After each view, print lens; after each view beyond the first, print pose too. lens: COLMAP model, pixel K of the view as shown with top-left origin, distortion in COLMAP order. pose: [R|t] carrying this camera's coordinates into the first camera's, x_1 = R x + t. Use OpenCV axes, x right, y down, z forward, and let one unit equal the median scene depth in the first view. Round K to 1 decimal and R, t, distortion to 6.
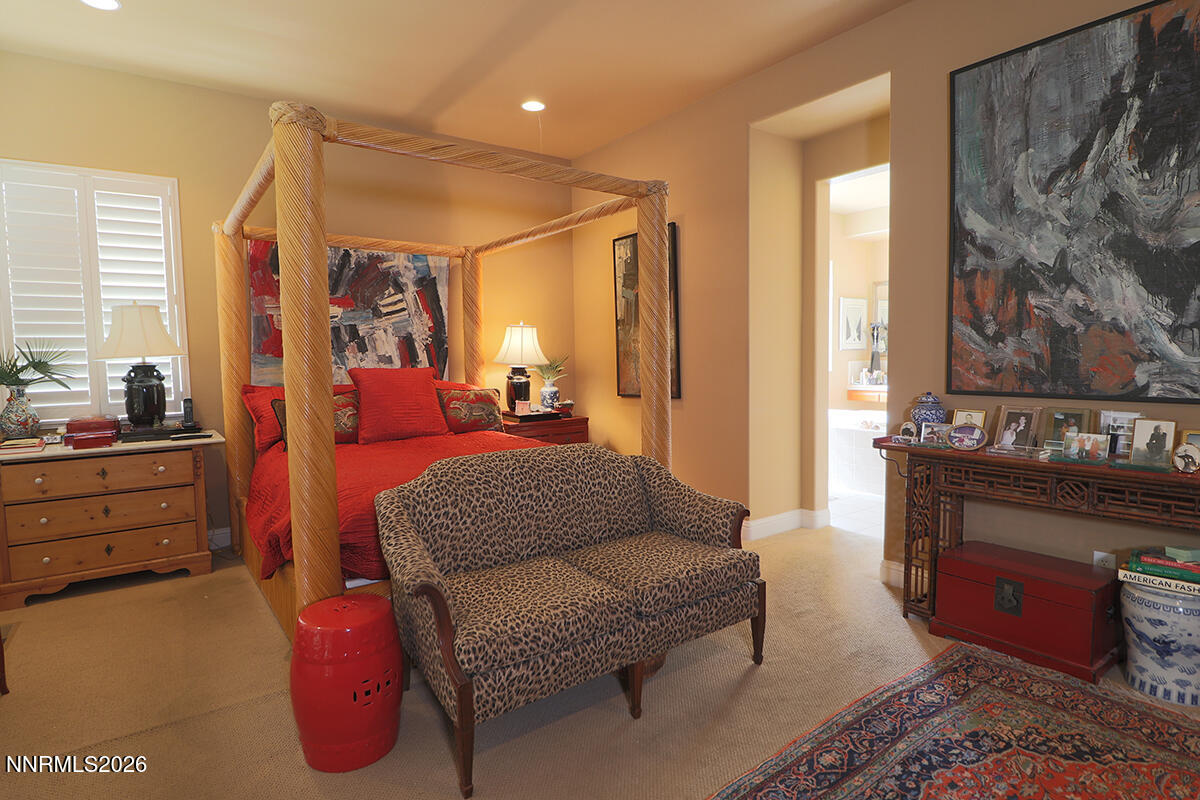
lens RADIAL K [[620.9, 0, 601.1], [0, 620.9, 396.2], [0, 0, 1]] dist [0.000321, -0.013963]
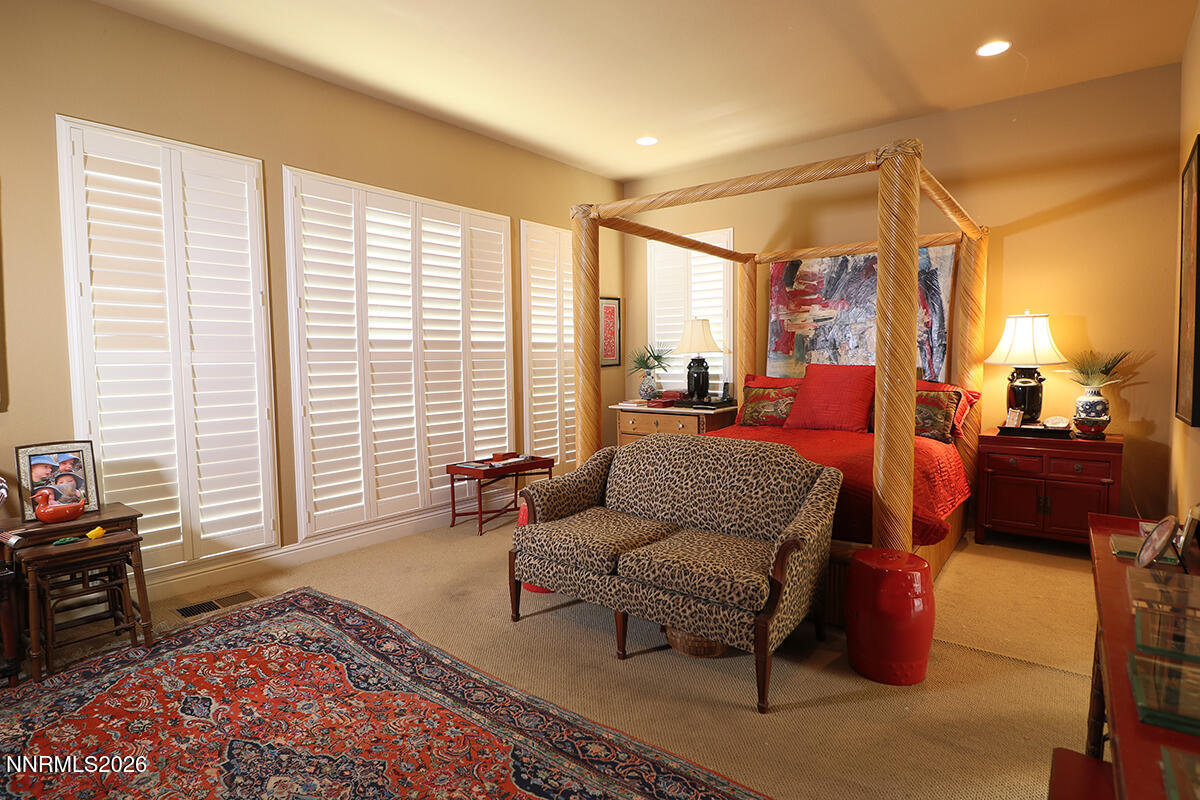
lens RADIAL K [[620.9, 0, 601.1], [0, 620.9, 396.2], [0, 0, 1]] dist [0.000321, -0.013963]
pose [[0.270344, 0.072011, -0.960067, 0.663461], [-0.059795, 0.996530, 0.057908, -0.031659], [0.960905, 0.041752, 0.273712, 0.350550]]
